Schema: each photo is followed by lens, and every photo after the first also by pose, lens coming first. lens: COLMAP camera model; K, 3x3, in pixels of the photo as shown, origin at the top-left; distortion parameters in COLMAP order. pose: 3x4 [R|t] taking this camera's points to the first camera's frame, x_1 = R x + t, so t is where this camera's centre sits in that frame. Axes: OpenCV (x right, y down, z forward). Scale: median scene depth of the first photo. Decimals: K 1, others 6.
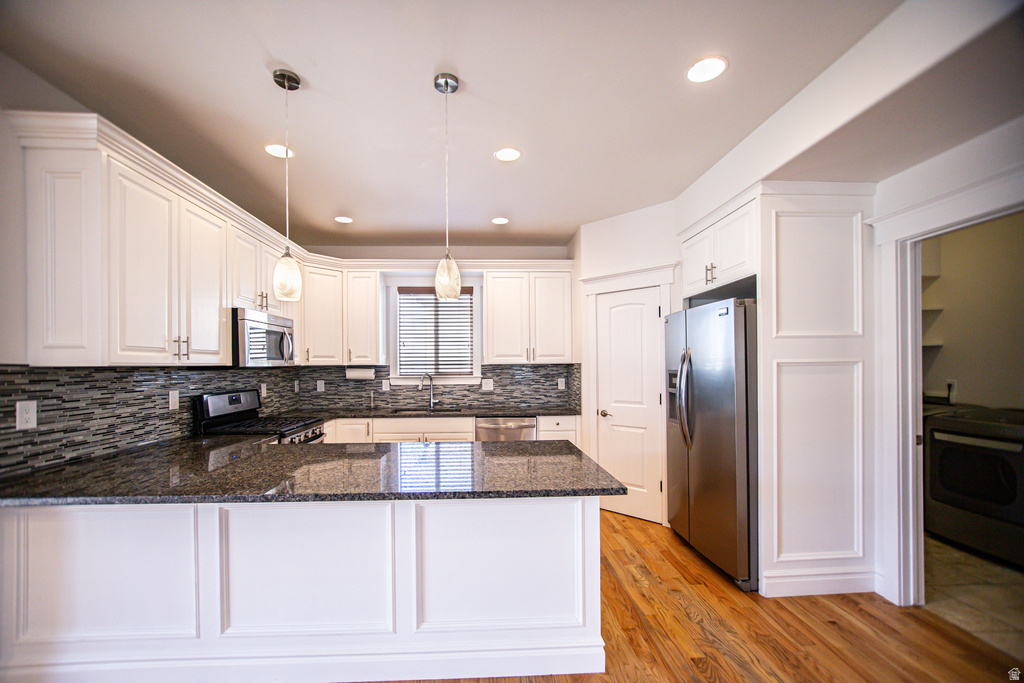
lens RADIAL K [[390.2, 0, 478.2], [0, 390.2, 367.2], [0, 0, 1]] dist [-0.001083, -0.000076]
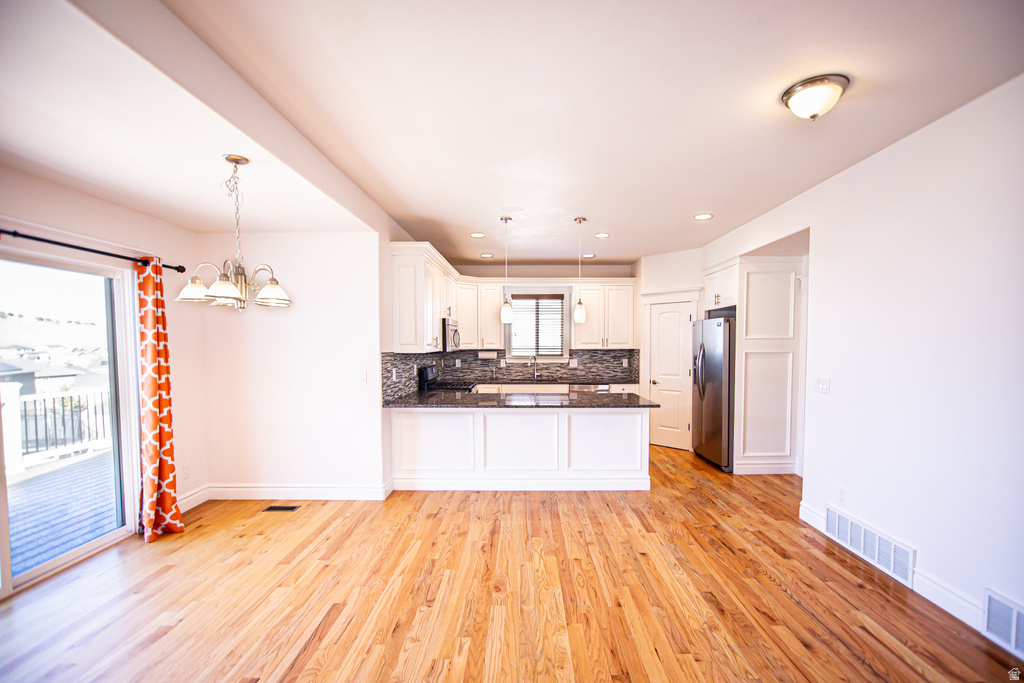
lens RADIAL K [[431.8, 0, 506.2], [0, 431.8, 363.4], [0, 0, 1]] dist [-0.002224, -0.000212]
pose [[0.999495, 0.007660, -0.030842, -0.196157], [-0.006295, 0.999007, 0.044105, -0.025318], [0.031149, -0.043889, 0.998551, -0.670618]]
